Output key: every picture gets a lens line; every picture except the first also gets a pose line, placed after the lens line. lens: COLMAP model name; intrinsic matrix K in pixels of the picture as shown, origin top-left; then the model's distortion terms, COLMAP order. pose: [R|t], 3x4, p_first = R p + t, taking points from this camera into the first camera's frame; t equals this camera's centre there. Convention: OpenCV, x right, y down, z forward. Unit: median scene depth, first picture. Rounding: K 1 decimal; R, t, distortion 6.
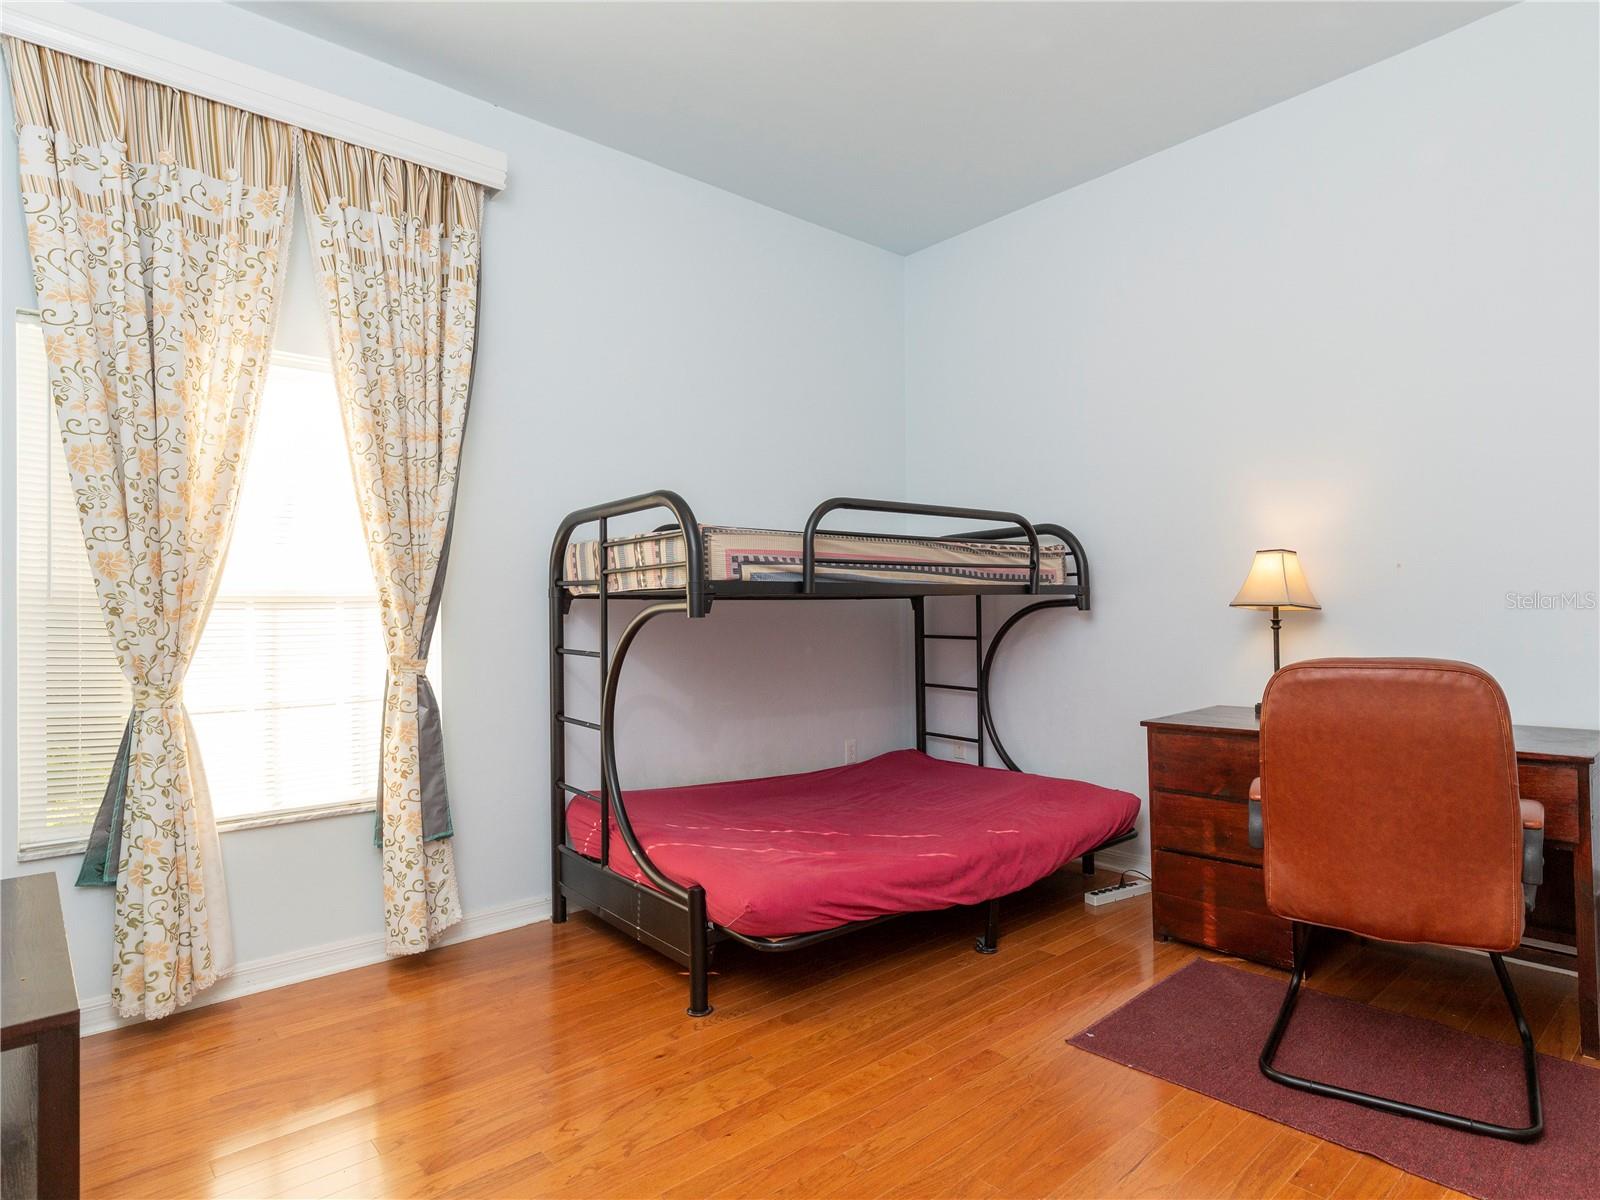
lens RADIAL K [[804.5, 0, 806.1], [0, 804.5, 606.3], [0, 0, 1]] dist [0.002671, 0.000553]
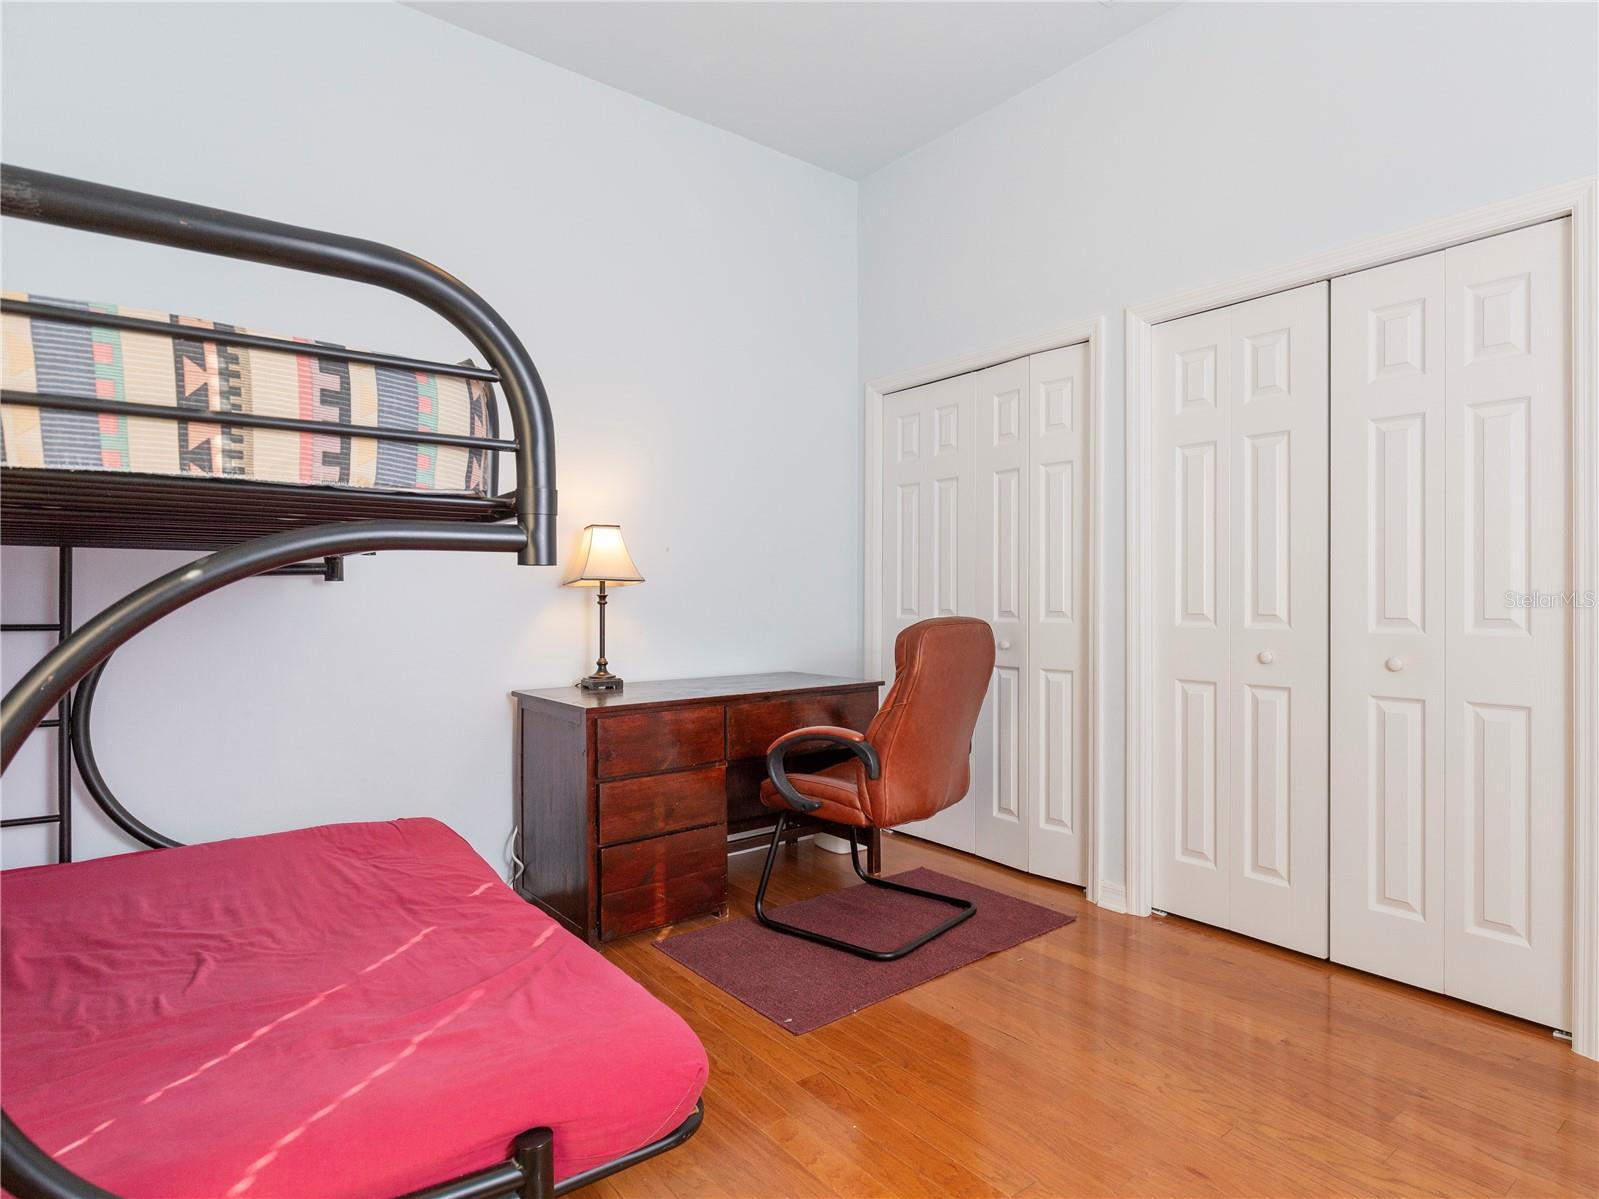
lens RADIAL K [[940.4, 0, 807.2], [0, 940.4, 595.7], [0, 0, 1]] dist [-0.008247, 0.000039]
pose [[0.051905, 0.016501, 0.998516, -0.615521], [-0.015029, 0.999763, -0.015740, 0.034658], [-0.998539, -0.014189, 0.052141, 0.736920]]
